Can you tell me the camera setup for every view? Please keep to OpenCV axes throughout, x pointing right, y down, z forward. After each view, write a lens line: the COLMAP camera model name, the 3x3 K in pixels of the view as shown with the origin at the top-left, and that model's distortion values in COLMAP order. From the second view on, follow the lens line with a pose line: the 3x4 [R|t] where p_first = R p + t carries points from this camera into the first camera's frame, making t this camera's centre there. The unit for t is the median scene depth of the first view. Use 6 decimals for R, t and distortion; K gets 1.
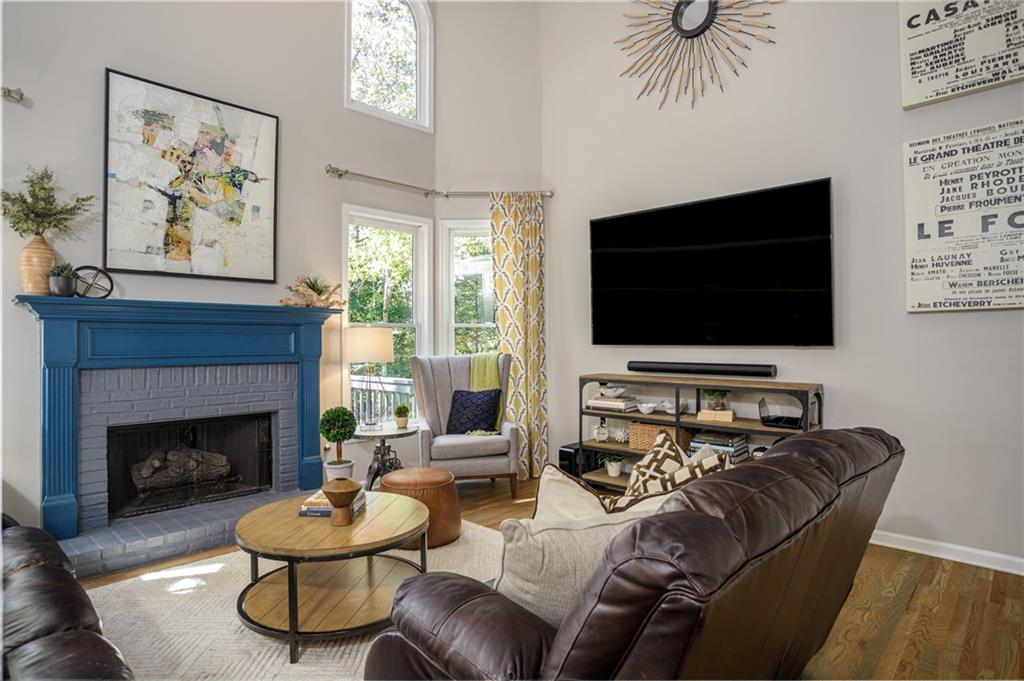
lens RADIAL K [[565.0, 0, 512.0], [0, 565.0, 340.5], [0, 0, 1]] dist [-0.082238, 0.044873]
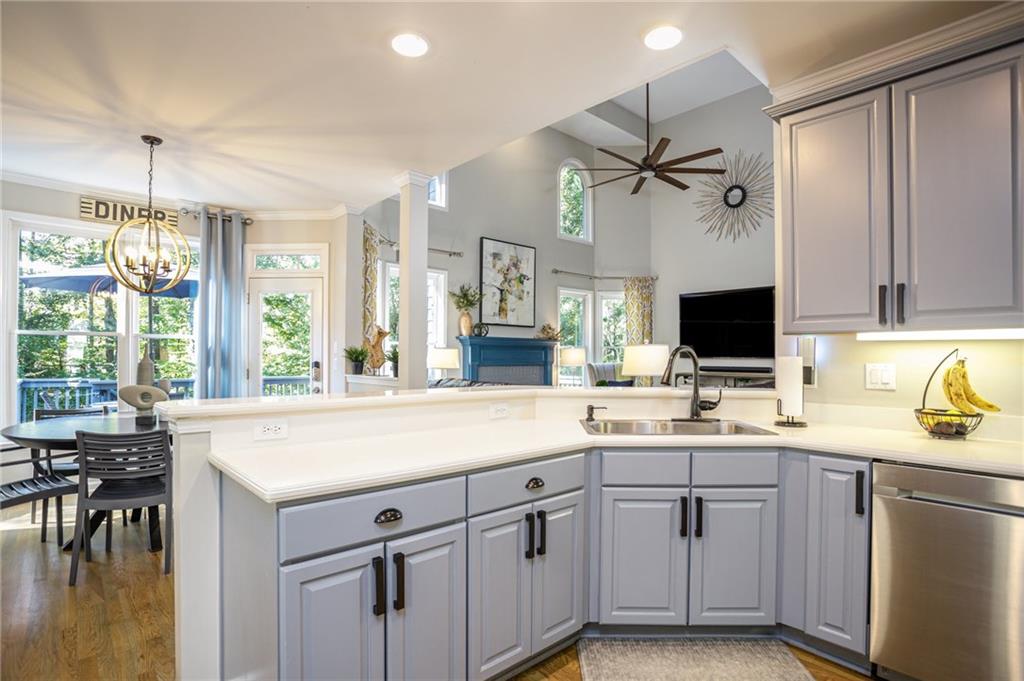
lens RADIAL K [[514.7, 0, 526.0], [0, 514.7, 357.9], [0, 0, 1]] dist [-0.068728, 0.022597]
pose [[0.998778, 0.007137, -0.048907, -0.385704], [-0.006819, 0.999955, 0.006659, 0.000522], [0.048952, -0.006317, 0.998781, -1.019811]]
